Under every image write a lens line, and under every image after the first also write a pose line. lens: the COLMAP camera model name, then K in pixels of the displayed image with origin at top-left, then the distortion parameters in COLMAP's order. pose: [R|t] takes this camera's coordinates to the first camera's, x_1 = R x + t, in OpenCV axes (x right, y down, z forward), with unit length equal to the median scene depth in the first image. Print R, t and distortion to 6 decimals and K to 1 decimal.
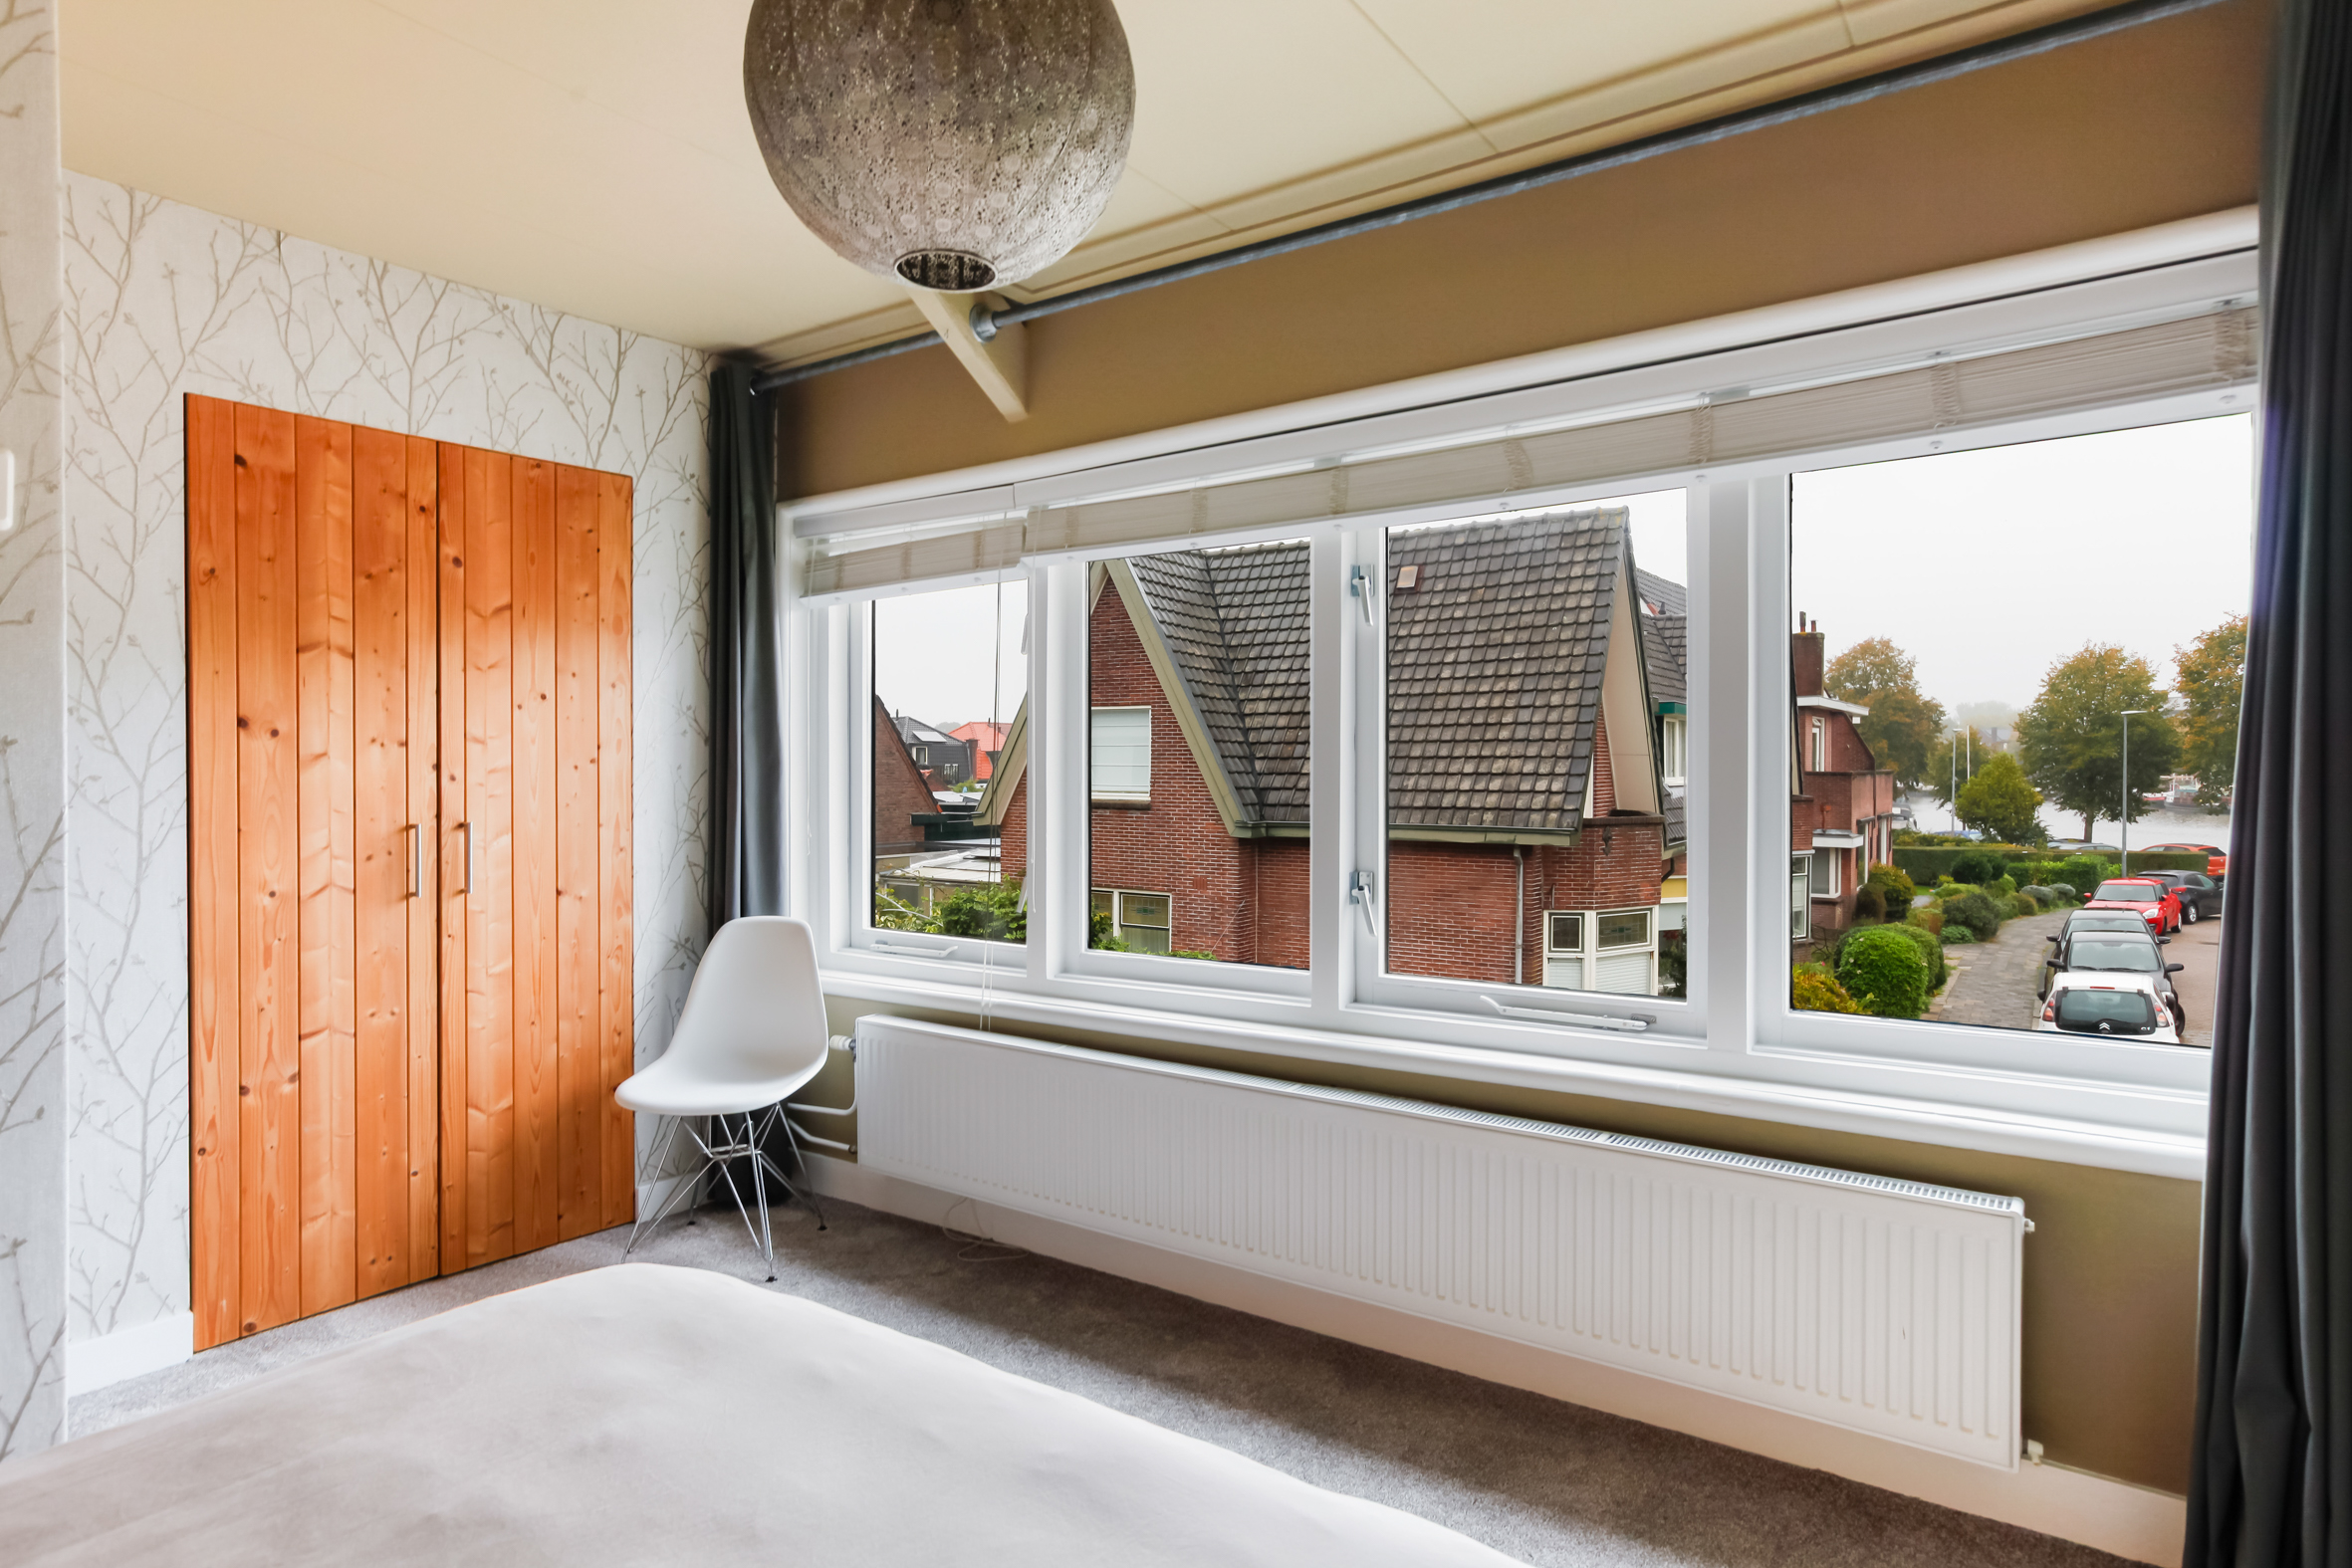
lens RADIAL K [[1375.0, 0, 1176.0], [0, 1375.0, 784.0], [0, 0, 1]] dist [-0.047706, 0.063626]
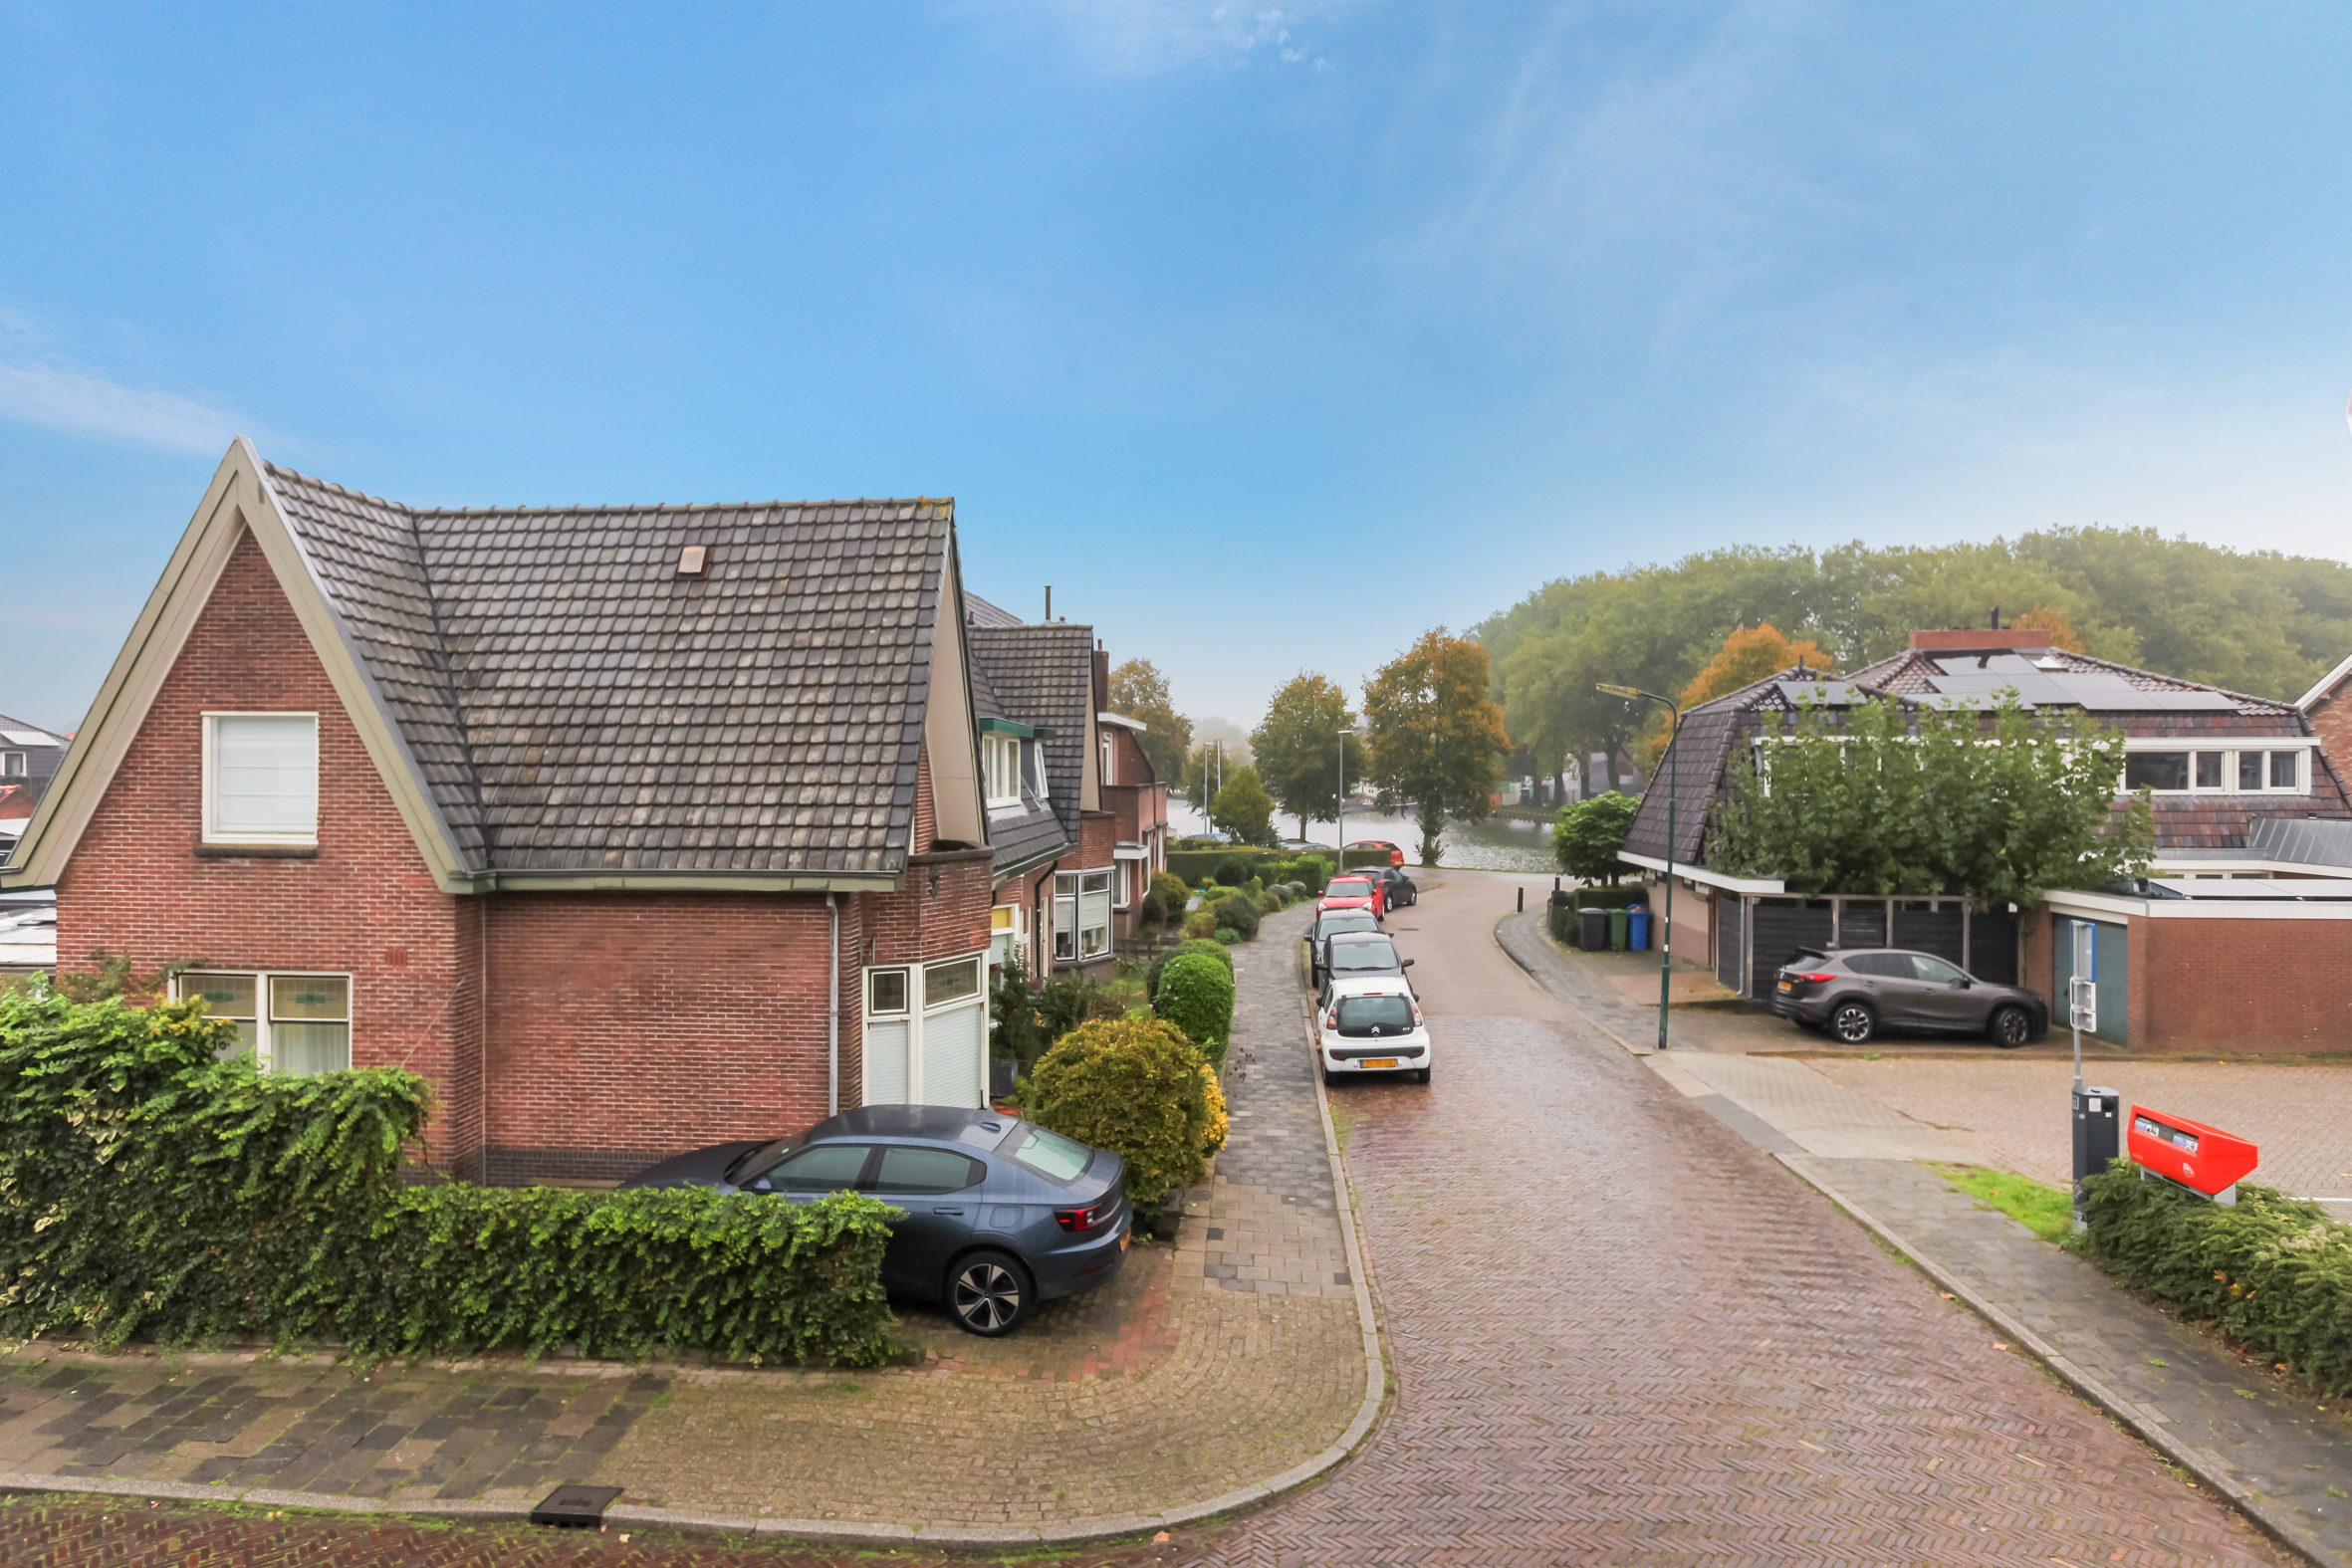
lens RADIAL K [[1375.0, 0, 1176.0], [0, 1375.0, 784.0], [0, 0, 1]] dist [-0.047706, 0.063626]
pose [[0.875577, -0.002446, 0.483073, 0.029863], [0.005077, 0.999979, -0.004139, -0.014321], [-0.483053, 0.006076, 0.875570, 0.163056]]
